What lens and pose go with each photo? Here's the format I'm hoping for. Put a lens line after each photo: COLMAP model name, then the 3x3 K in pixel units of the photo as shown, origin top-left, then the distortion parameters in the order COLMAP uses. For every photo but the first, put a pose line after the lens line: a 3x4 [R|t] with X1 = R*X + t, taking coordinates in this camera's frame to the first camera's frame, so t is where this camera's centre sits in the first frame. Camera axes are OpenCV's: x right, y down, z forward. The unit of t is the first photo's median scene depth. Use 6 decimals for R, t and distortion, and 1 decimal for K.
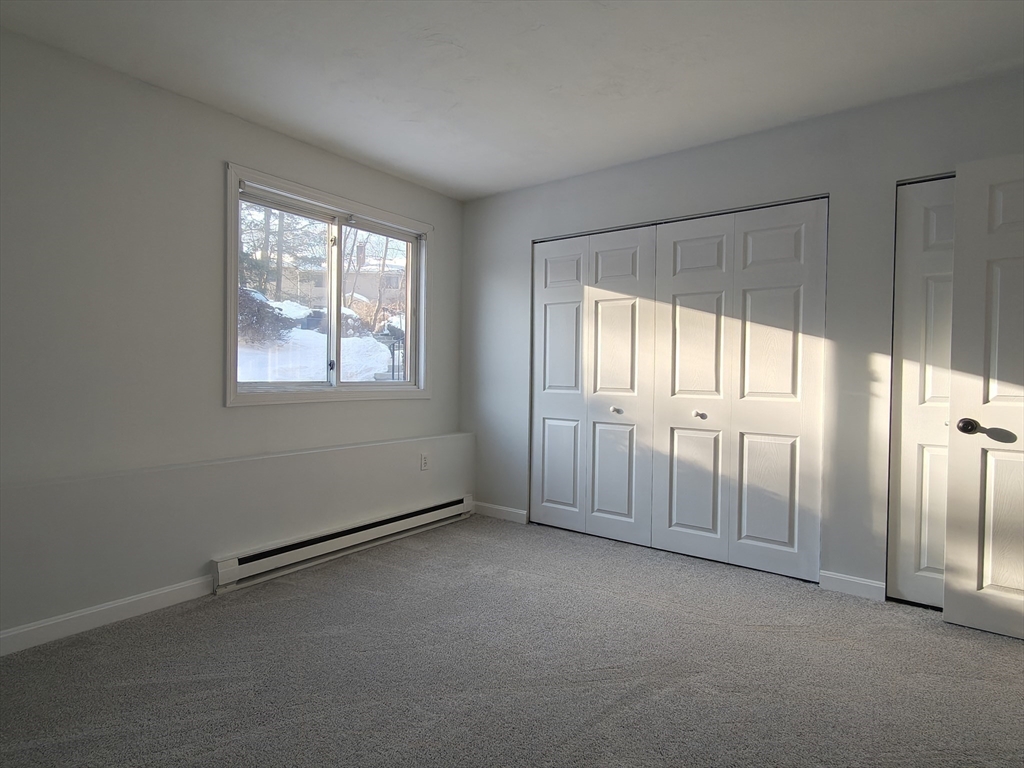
lens RADIAL K [[551.3, 0, 509.3], [0, 551.3, 381.8], [0, 0, 1]] dist [-0.001976, -0.000257]
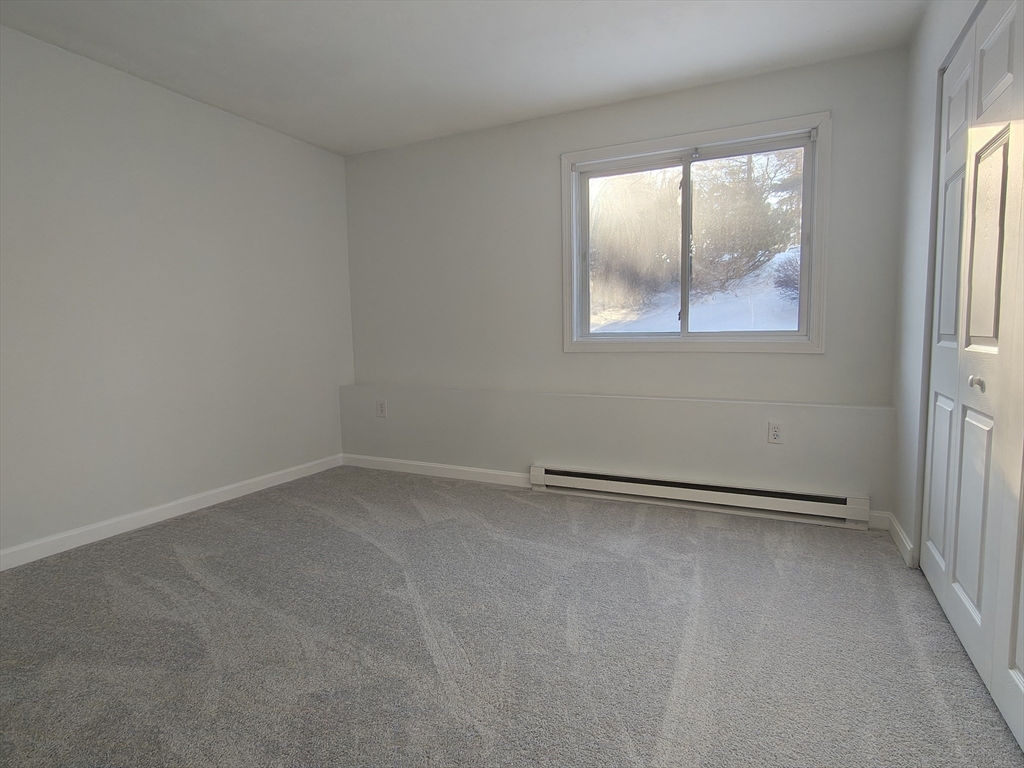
lens RADIAL K [[551.3, 0, 509.3], [0, 551.3, 381.8], [0, 0, 1]] dist [-0.001976, -0.000257]
pose [[0.197856, 0.072922, -0.977515, 0.584854], [-0.000614, 0.997238, 0.074269, 0.015425], [0.980231, -0.014094, 0.197354, 0.521193]]
